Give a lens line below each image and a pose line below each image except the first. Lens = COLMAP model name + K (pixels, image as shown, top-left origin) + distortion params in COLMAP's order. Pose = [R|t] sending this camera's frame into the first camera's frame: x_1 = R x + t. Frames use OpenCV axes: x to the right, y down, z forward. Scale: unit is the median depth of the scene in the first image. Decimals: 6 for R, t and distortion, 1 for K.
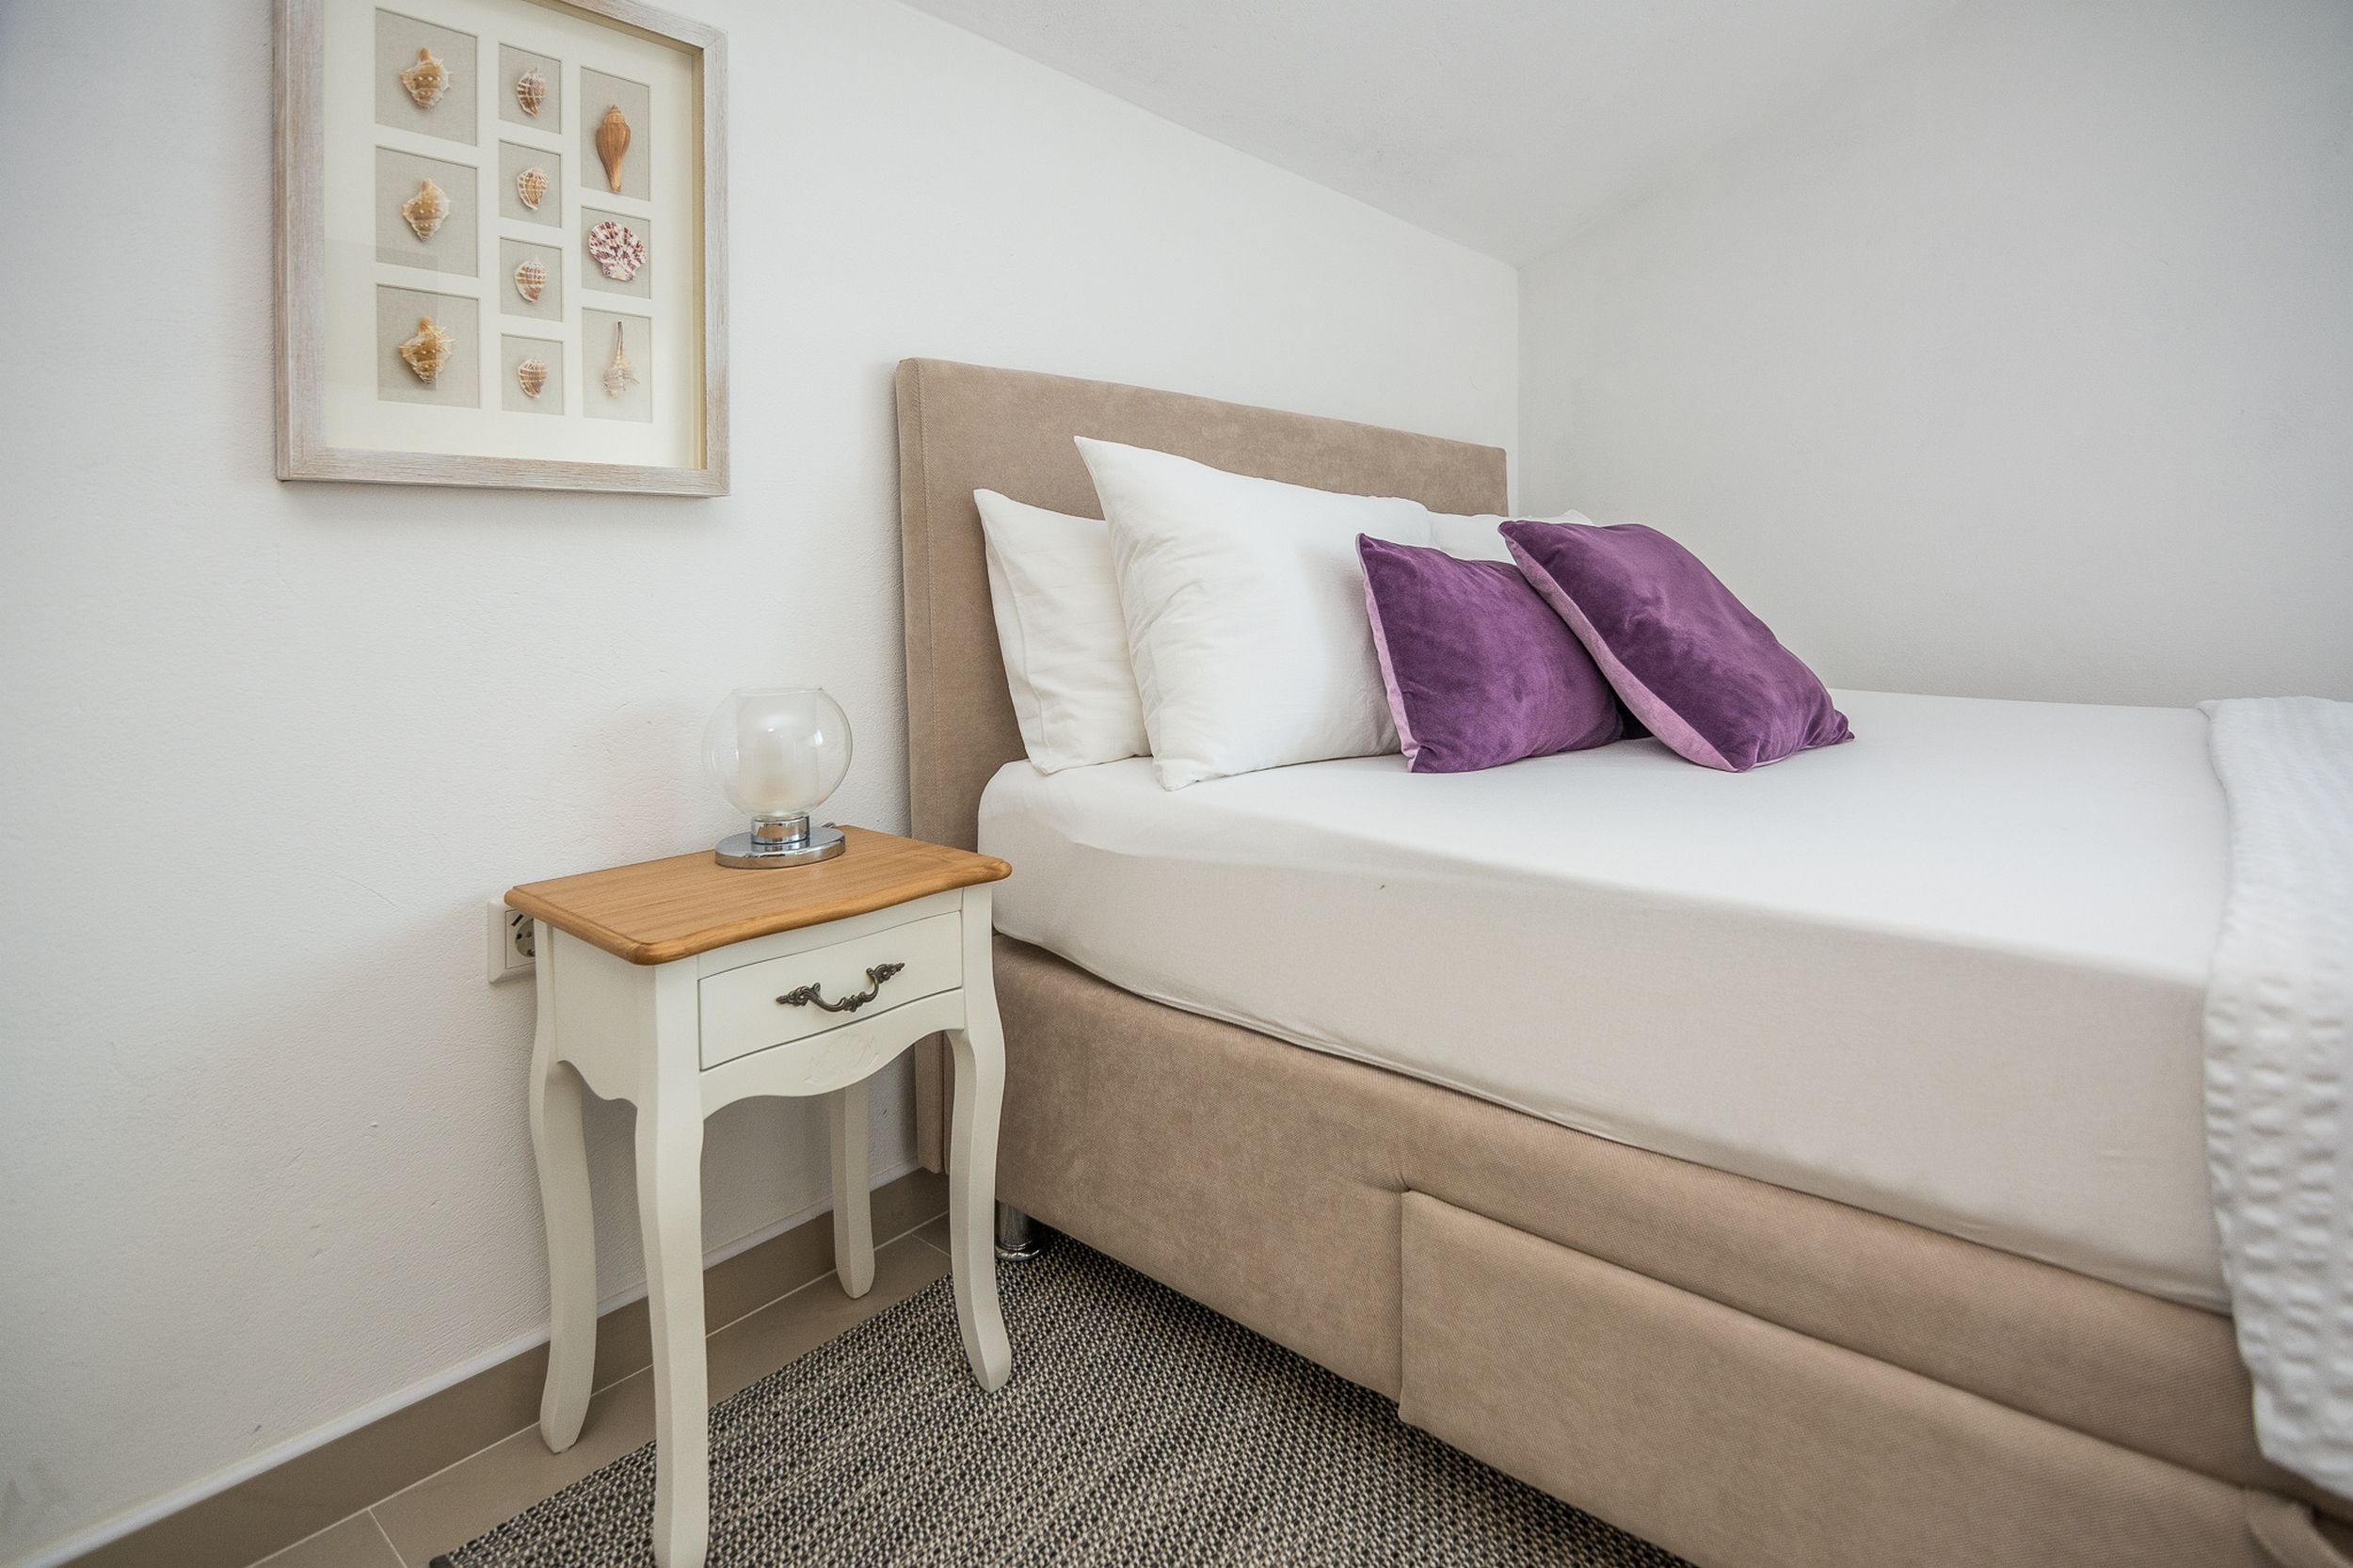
lens RADIAL K [[1185.2, 0, 1180.7], [0, 1185.2, 610.2], [0, 0, 1]] dist [-0.018677, -0.002340]
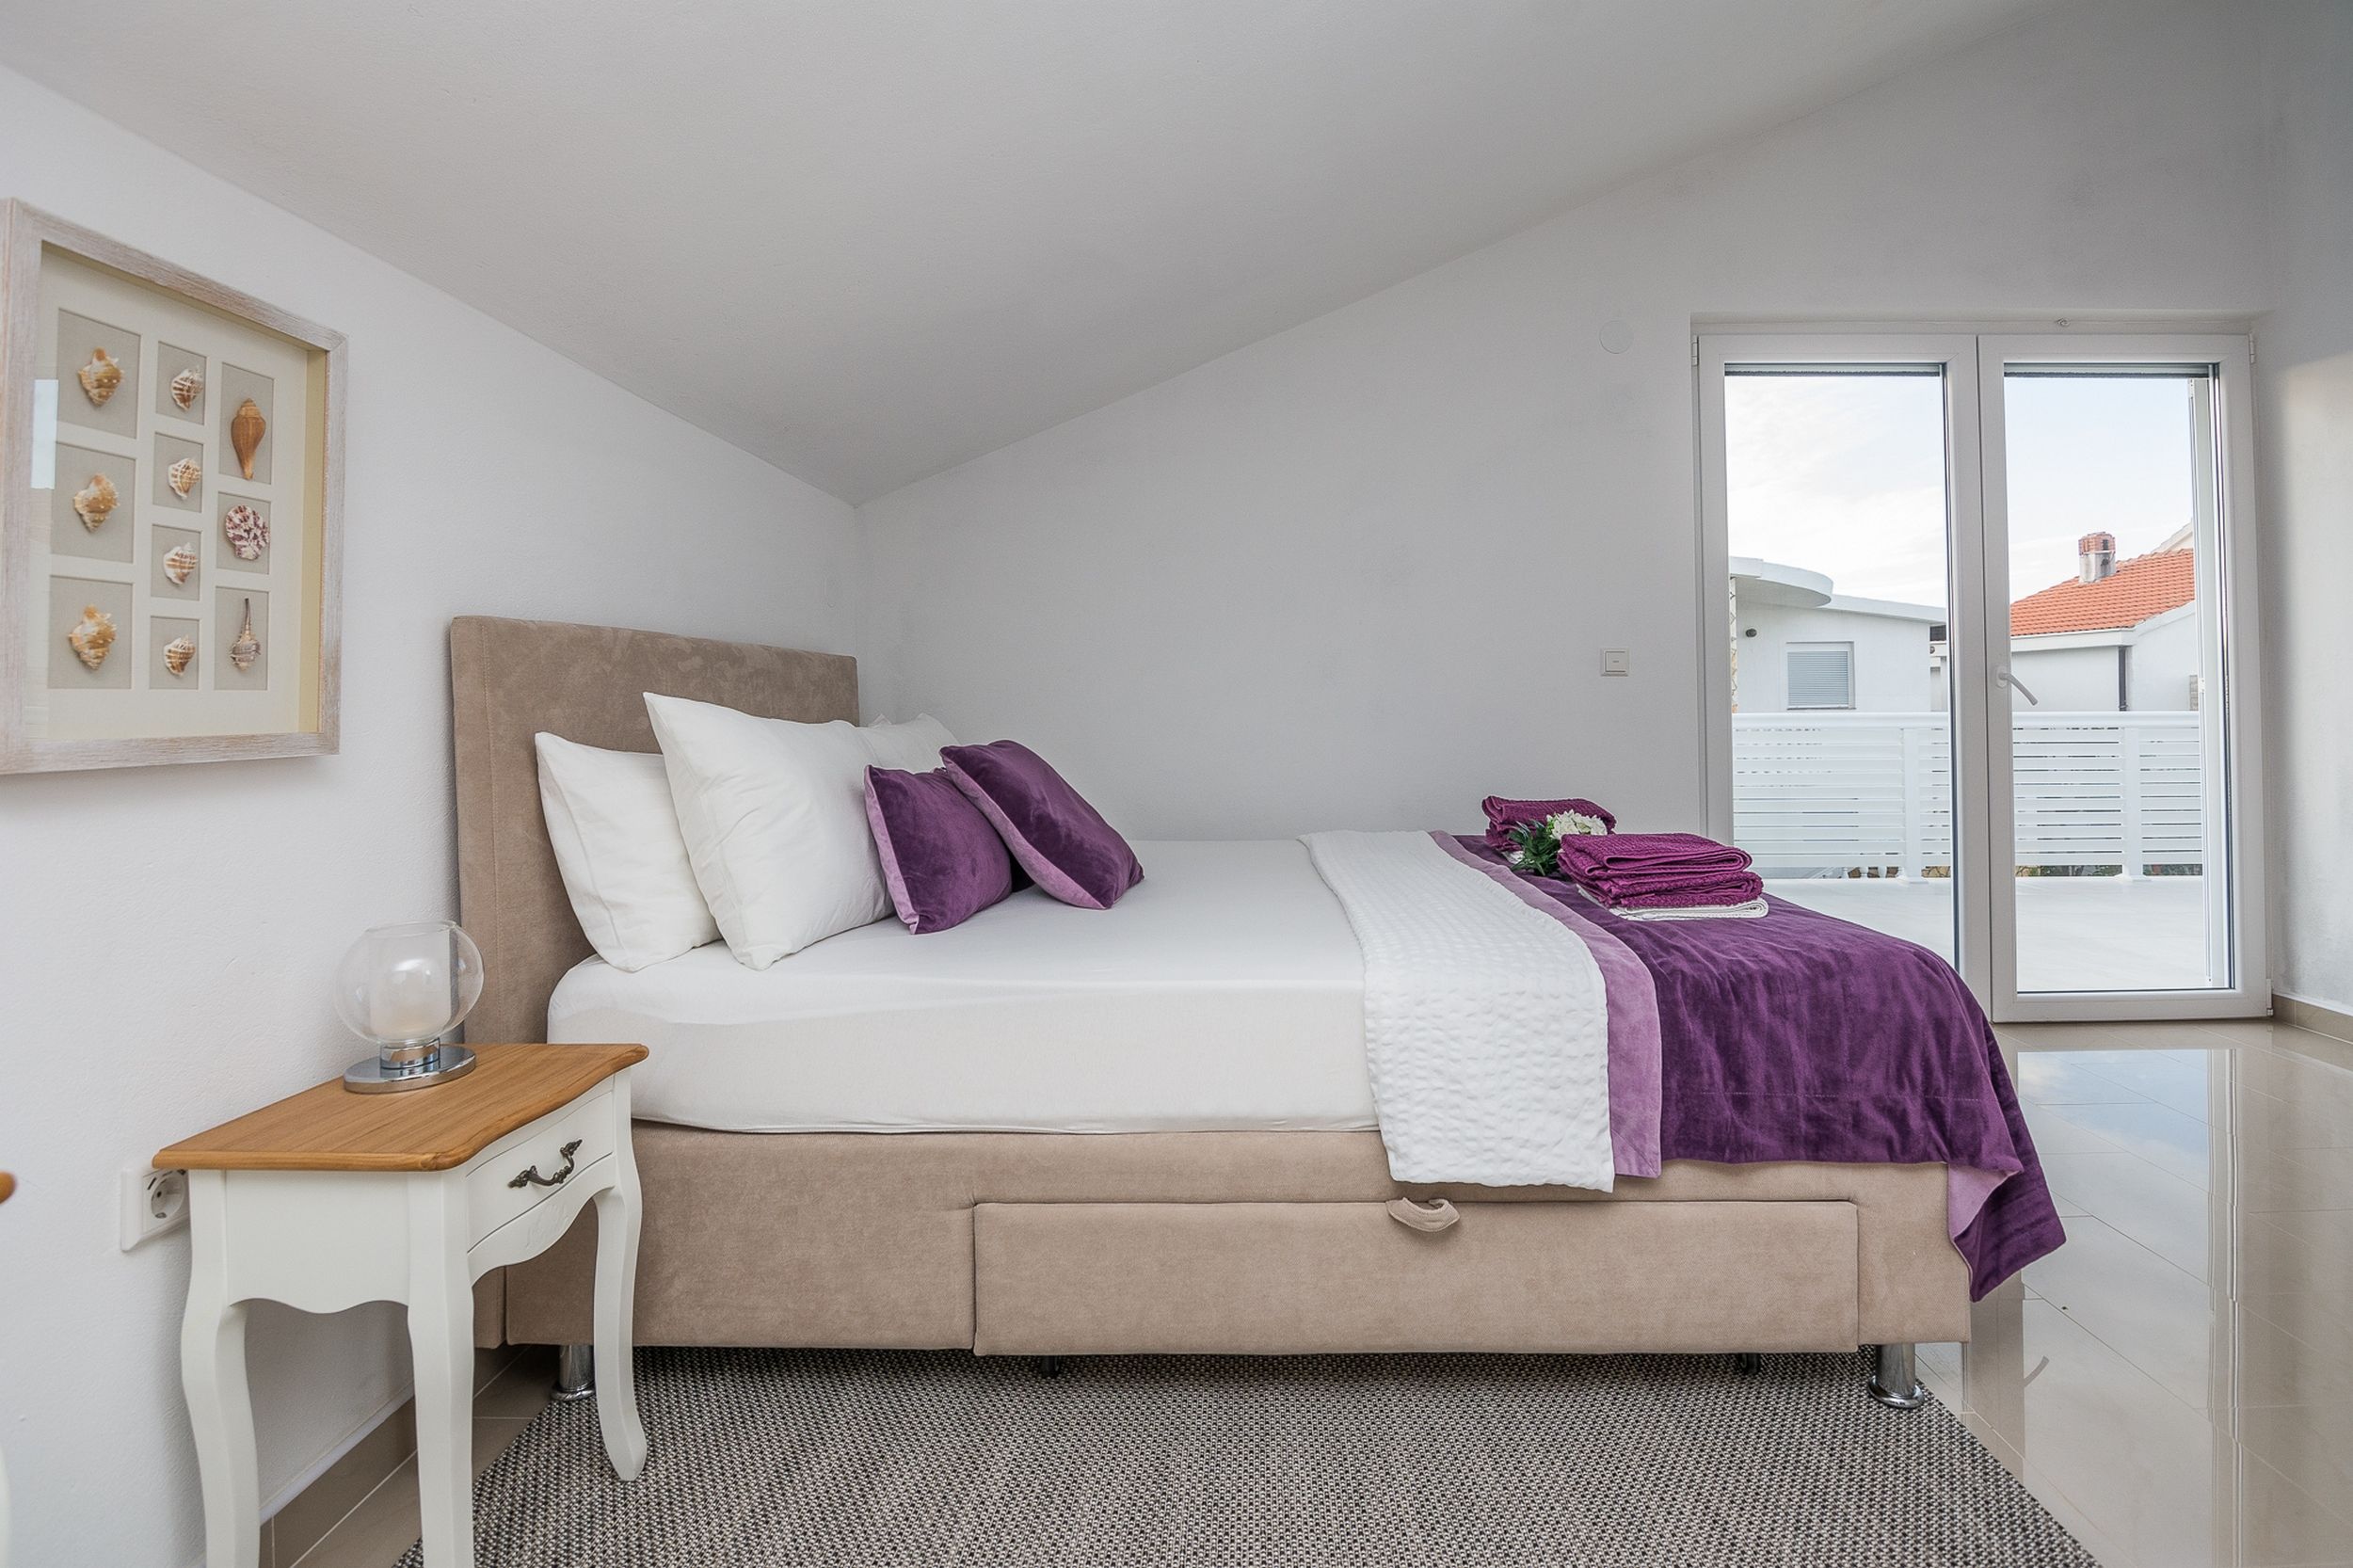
lens RADIAL K [[1147.8, 0, 1185.7], [0, 1147.8, 683.5], [0, 0, 1]] dist [-0.030118, -0.001234]
pose [[0.782453, 0.011055, 0.622611, -0.451438], [0.023334, 0.998620, -0.047055, -0.101497], [-0.622272, 0.051346, 0.781116, -0.326706]]
